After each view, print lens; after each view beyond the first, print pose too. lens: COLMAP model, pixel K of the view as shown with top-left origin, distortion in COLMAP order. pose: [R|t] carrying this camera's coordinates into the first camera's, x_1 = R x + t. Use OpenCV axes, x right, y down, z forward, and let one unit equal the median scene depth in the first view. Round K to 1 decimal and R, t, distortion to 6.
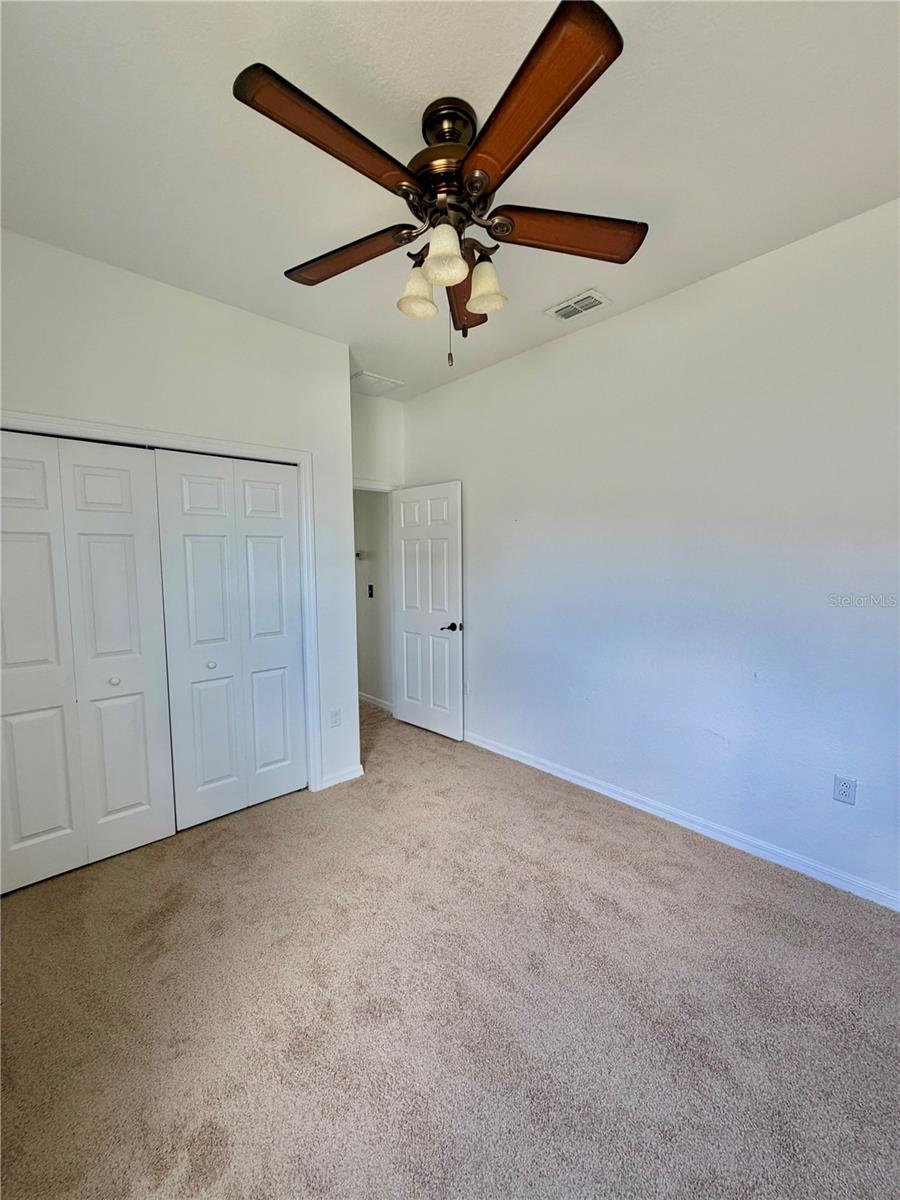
lens RADIAL K [[473.4, 0, 451.3], [0, 473.4, 598.4], [0, 0, 1]] dist [0.000178, 0.000106]
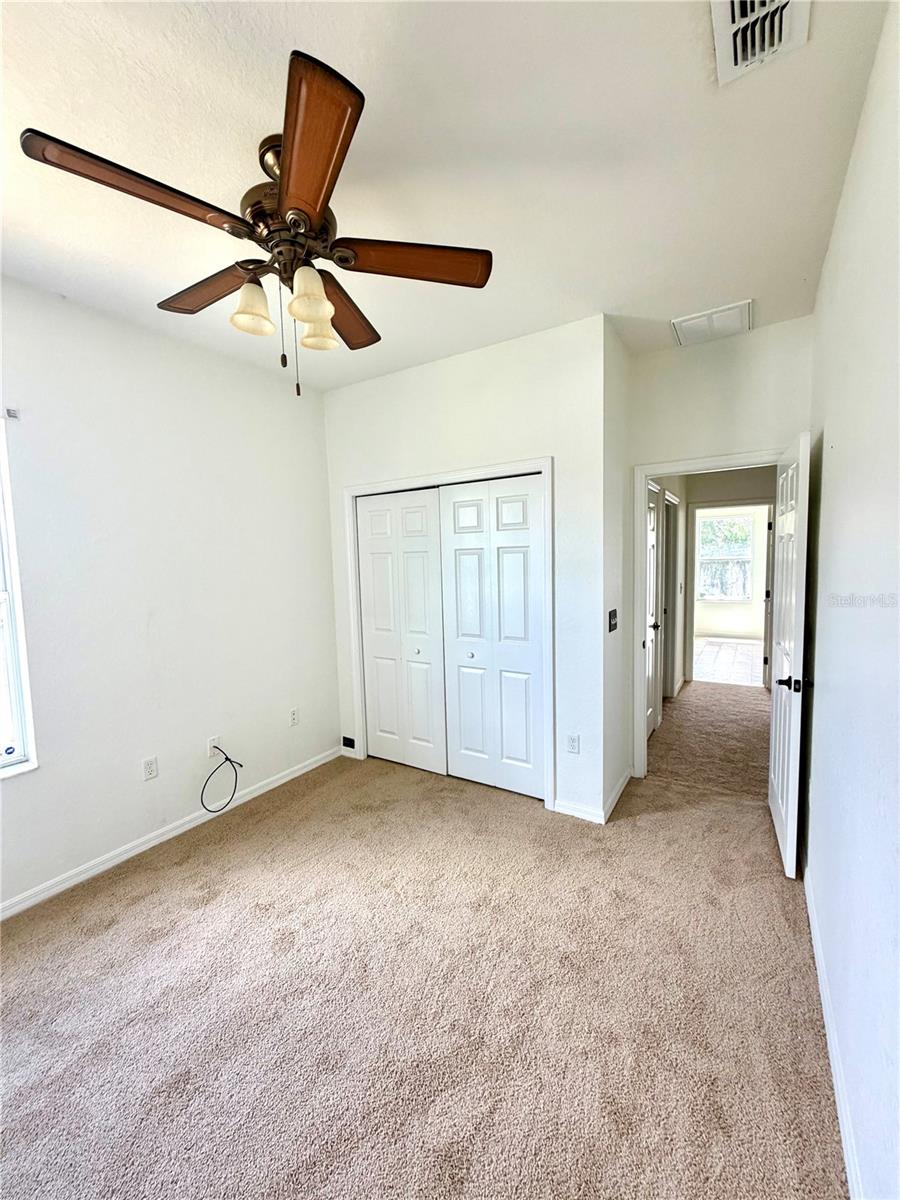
lens RADIAL K [[473.4, 0, 451.3], [0, 473.4, 598.4], [0, 0, 1]] dist [0.000178, 0.000106]
pose [[0.269880, 0.071991, -0.960199, 0.706781], [-0.062239, 0.996420, 0.057214, -0.078087], [0.960880, 0.044321, 0.273394, 0.679332]]
